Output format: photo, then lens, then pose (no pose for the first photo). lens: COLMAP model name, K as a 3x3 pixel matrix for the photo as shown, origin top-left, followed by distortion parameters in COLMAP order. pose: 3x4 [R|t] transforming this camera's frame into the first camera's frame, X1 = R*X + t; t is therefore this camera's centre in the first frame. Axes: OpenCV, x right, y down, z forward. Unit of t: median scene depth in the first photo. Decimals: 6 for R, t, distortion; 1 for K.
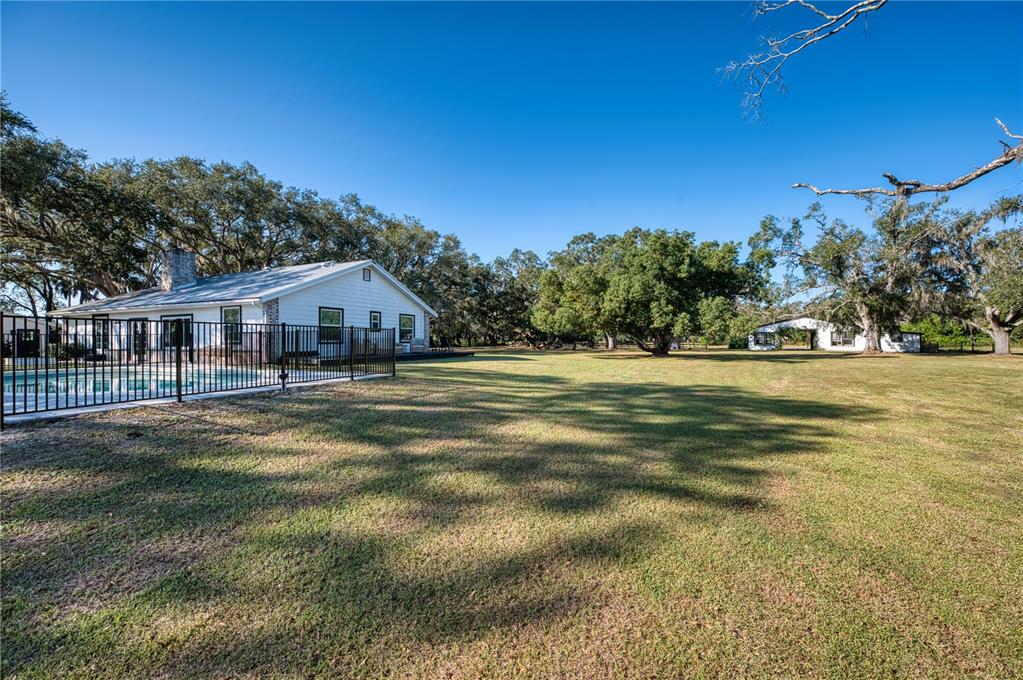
lens RADIAL K [[402.8, 0, 511.1], [0, 402.8, 341.9], [0, 0, 1]] dist [-0.007100, 0.003996]
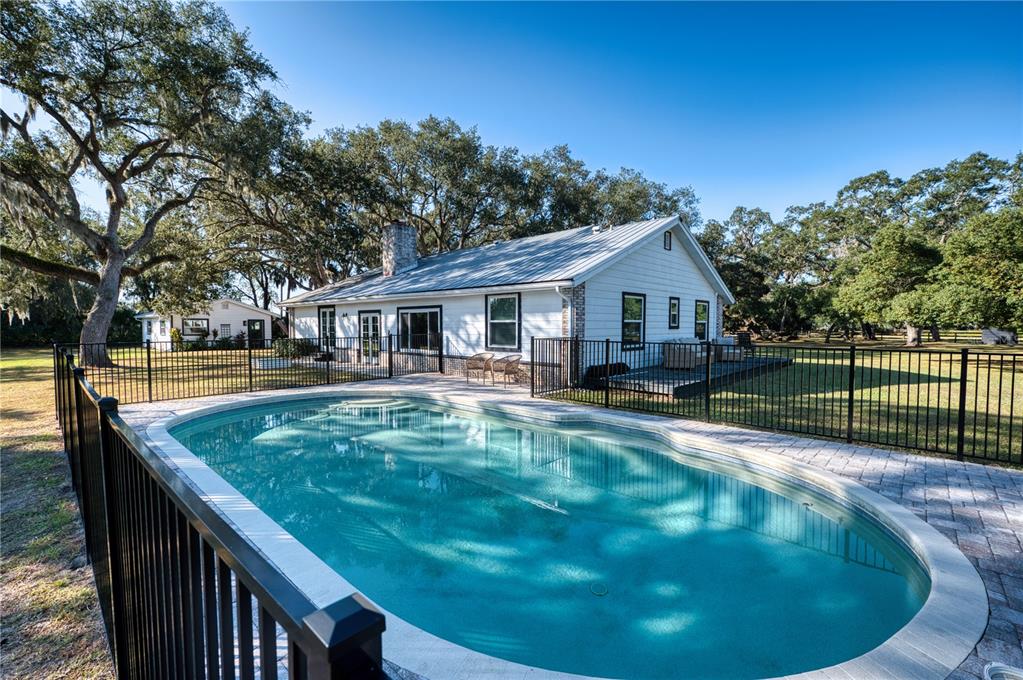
lens RADIAL K [[449.6, 0, 511.6], [0, 449.6, 342.2], [0, 0, 1]] dist [-0.004315, -0.000171]
pose [[0.943741, 0.018254, -0.330182, -0.227550], [-0.006804, 0.999336, 0.035800, -0.018593], [0.330616, -0.031539, 0.943238, 0.155891]]
